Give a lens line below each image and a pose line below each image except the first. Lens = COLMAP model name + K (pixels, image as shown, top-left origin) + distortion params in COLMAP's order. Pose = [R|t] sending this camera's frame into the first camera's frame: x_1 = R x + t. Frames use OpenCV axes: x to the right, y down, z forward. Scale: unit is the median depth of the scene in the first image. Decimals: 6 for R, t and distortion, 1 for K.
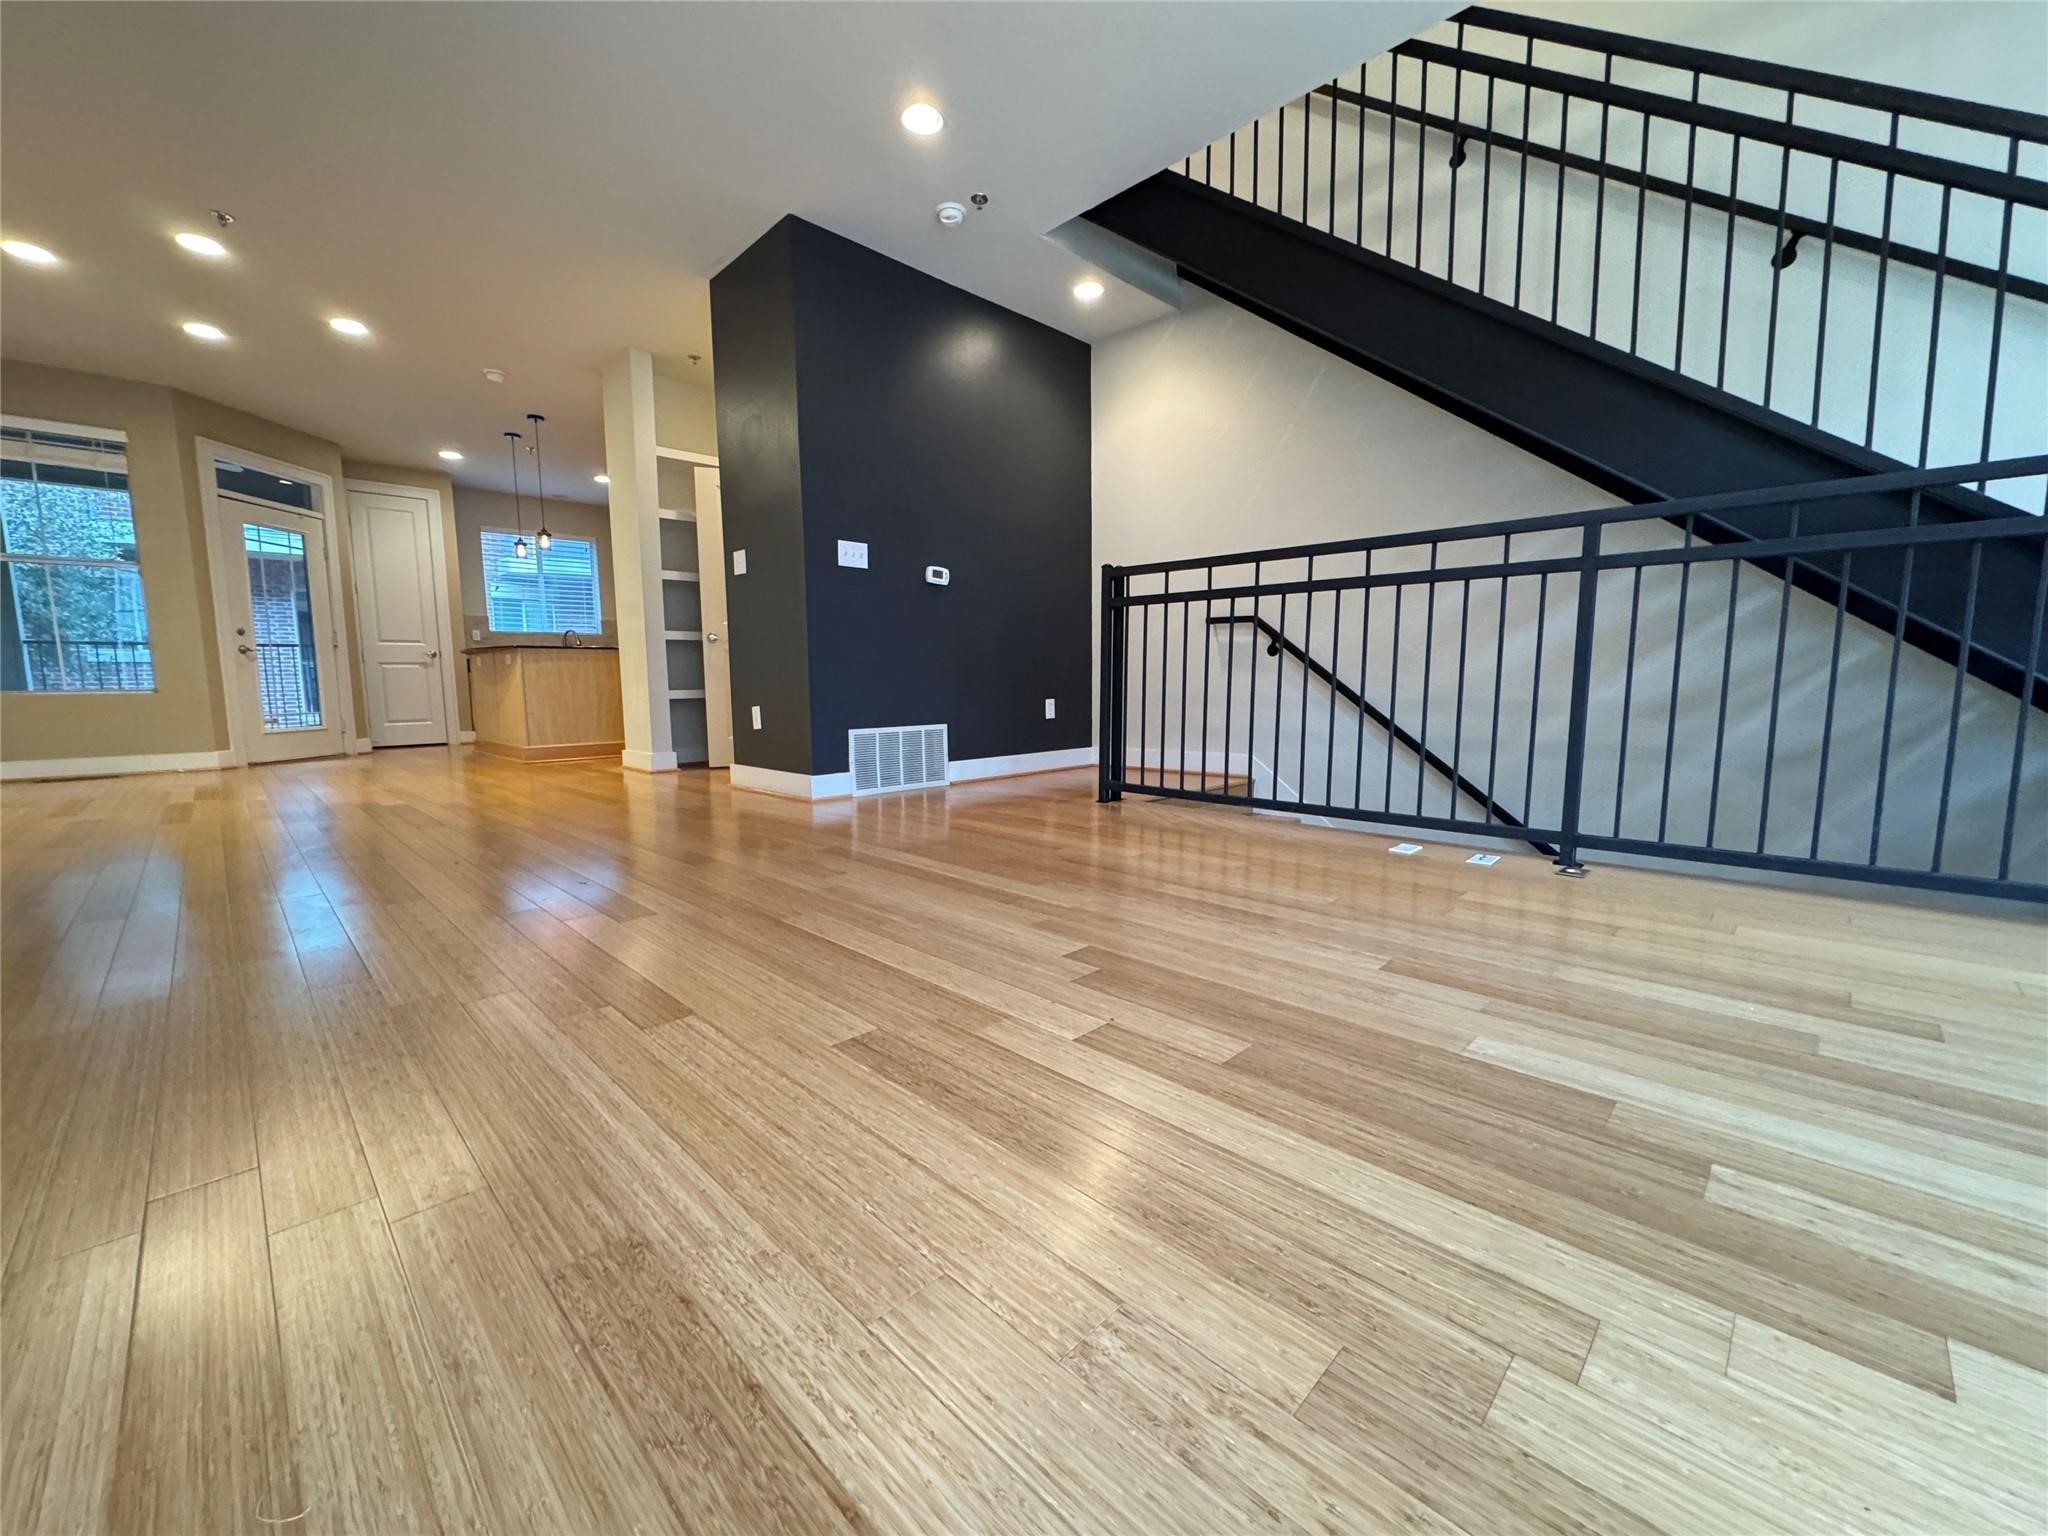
lens RADIAL K [[810.4, 0, 1022.9], [0, 810.4, 765.8], [0, 0, 1]] dist [-0.002188, -0.000025]
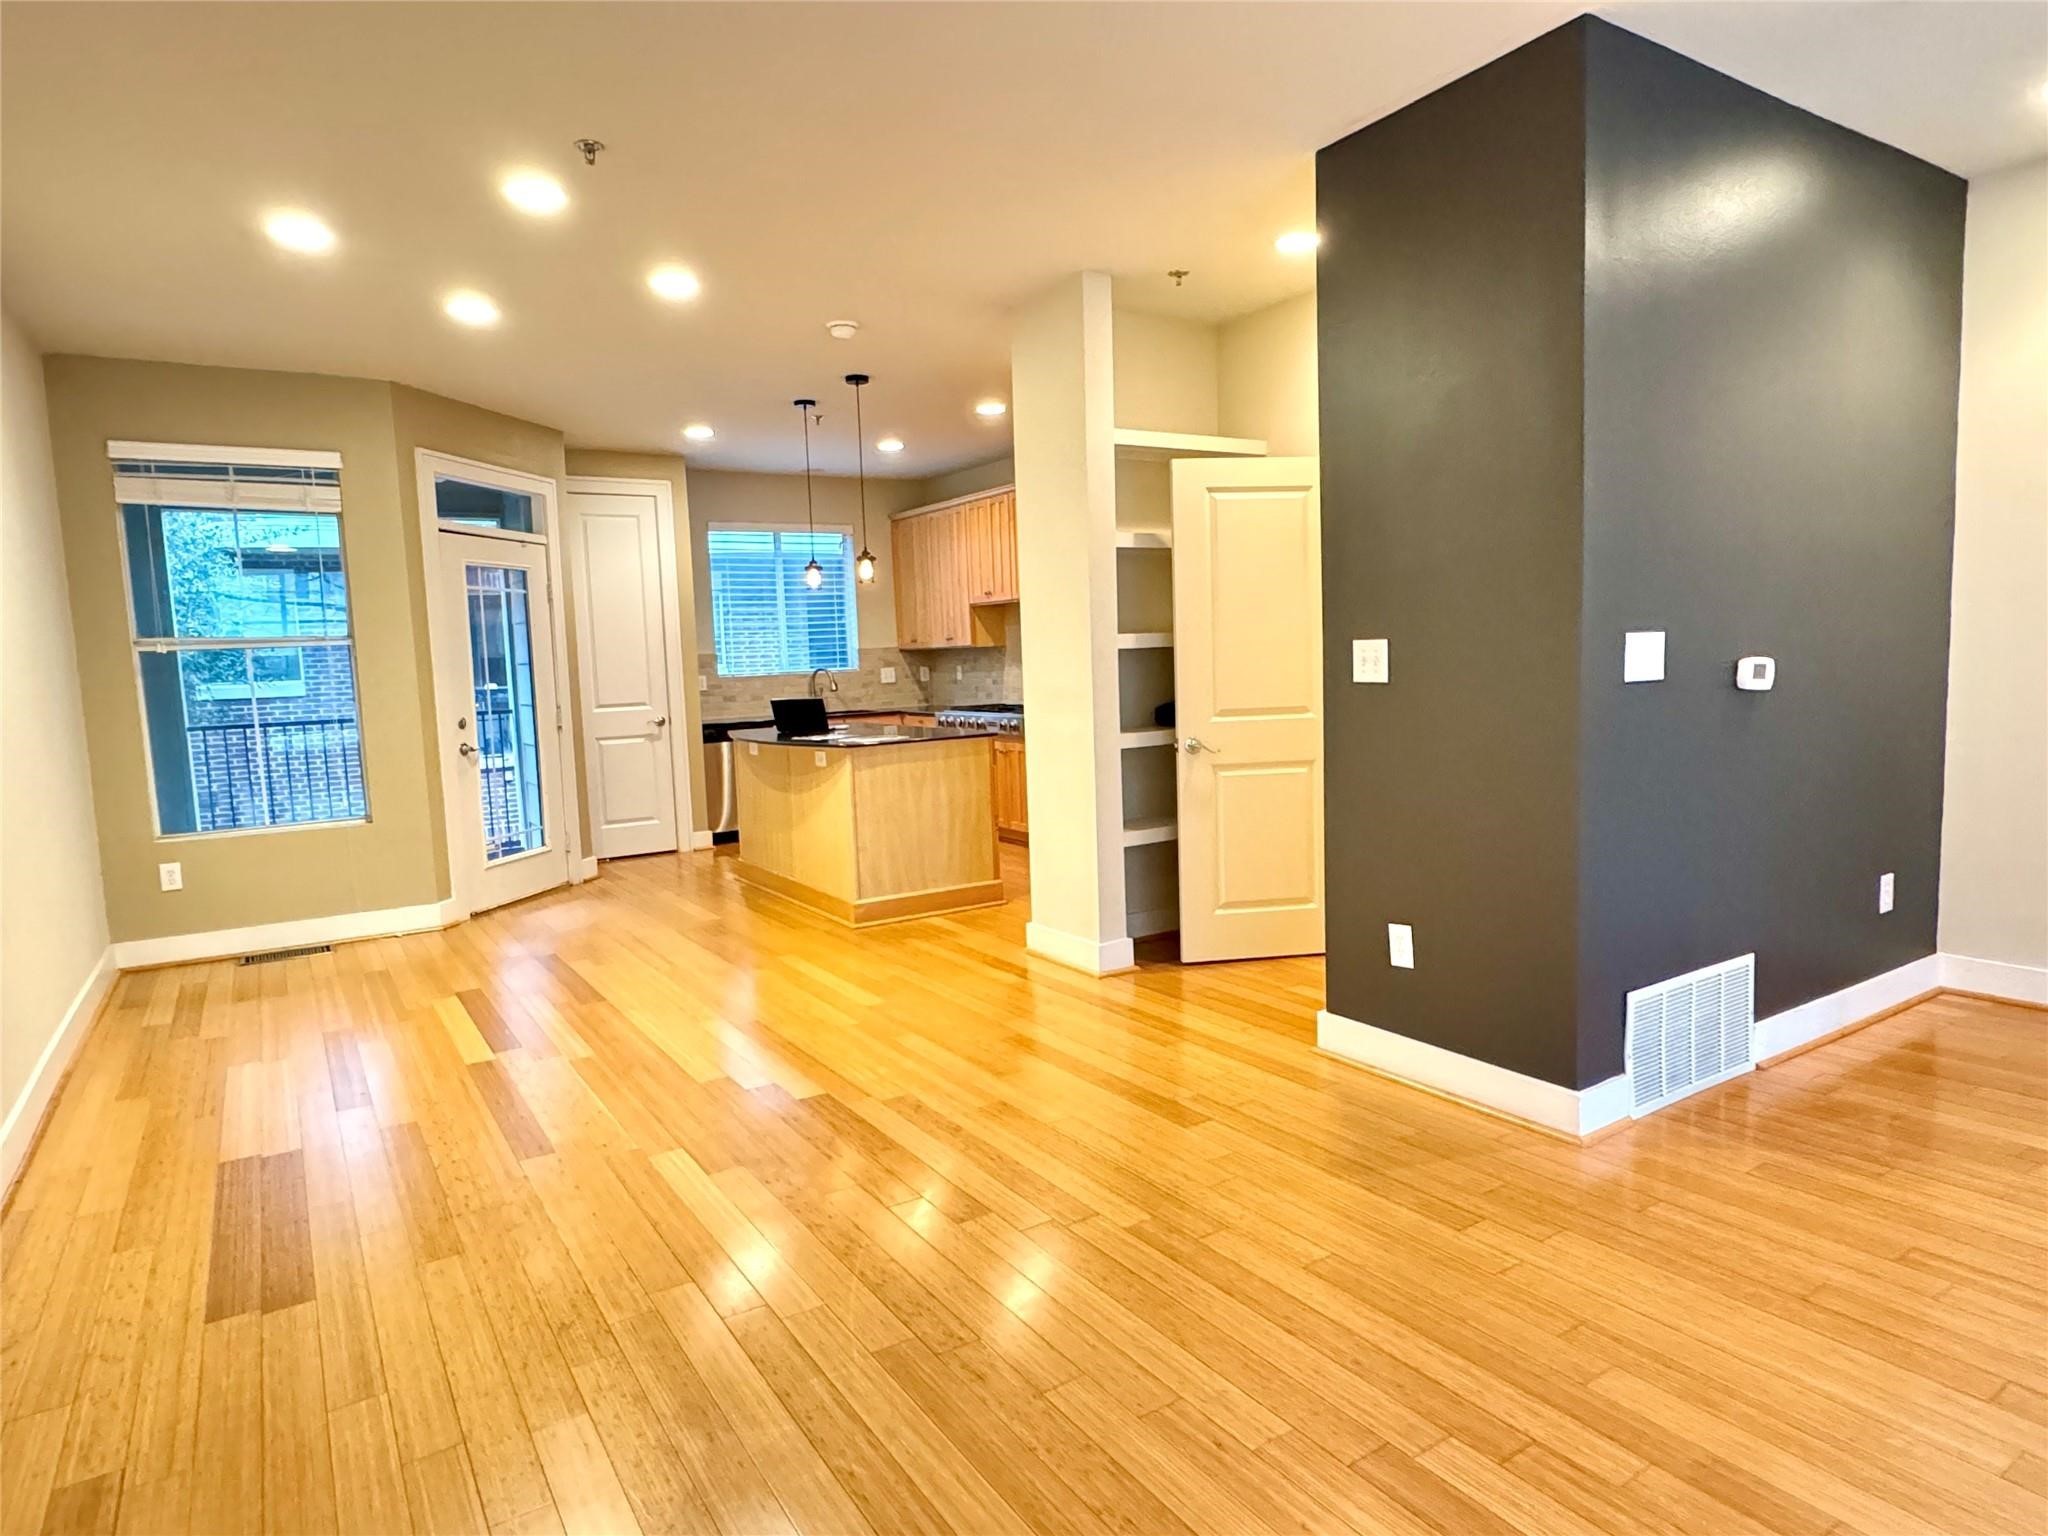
lens RADIAL K [[1193.0, 0, 1020.6], [0, 1193.0, 769.0], [0, 0, 1]] dist [-0.001875, 0.001658]
pose [[0.975755, -0.002117, -0.218856, -0.462021], [0.001225, 0.999990, -0.004213, -0.200474], [0.218863, 0.003843, 0.975748, 0.189090]]
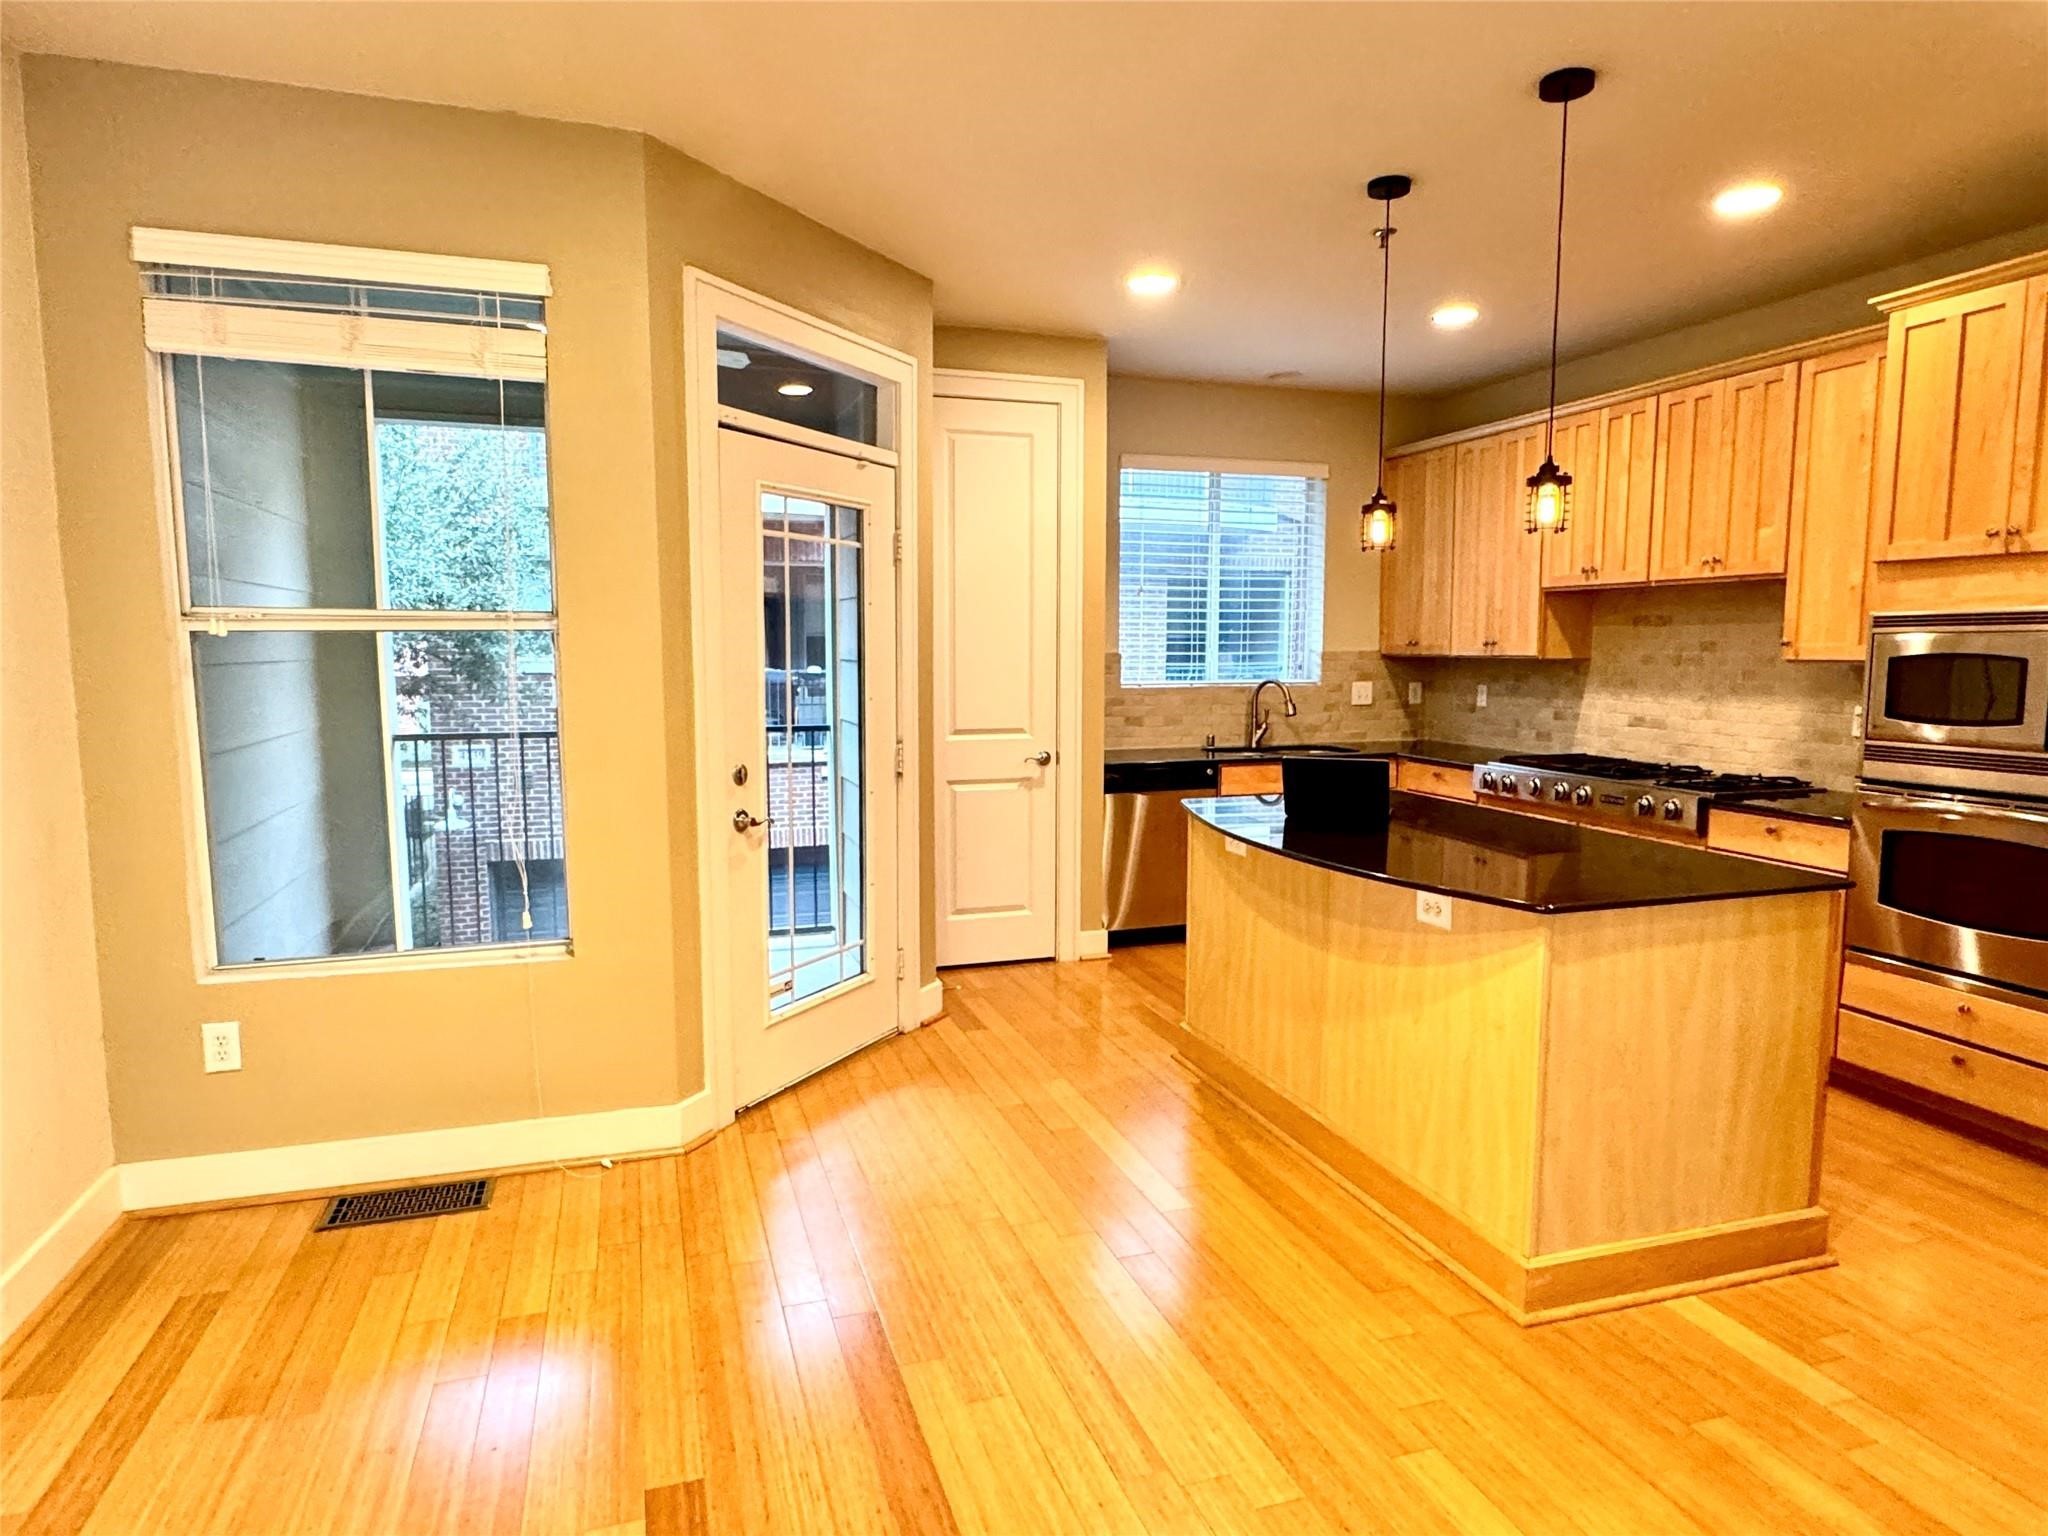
lens RADIAL K [[1193.0, 0, 1020.6], [0, 1193.0, 769.0], [0, 0, 1]] dist [-0.001875, 0.001658]
pose [[0.890699, 0.059852, -0.450636, -0.970376], [-0.059747, 0.998109, 0.014474, -0.302779], [0.450650, 0.014032, 0.892590, 0.906588]]
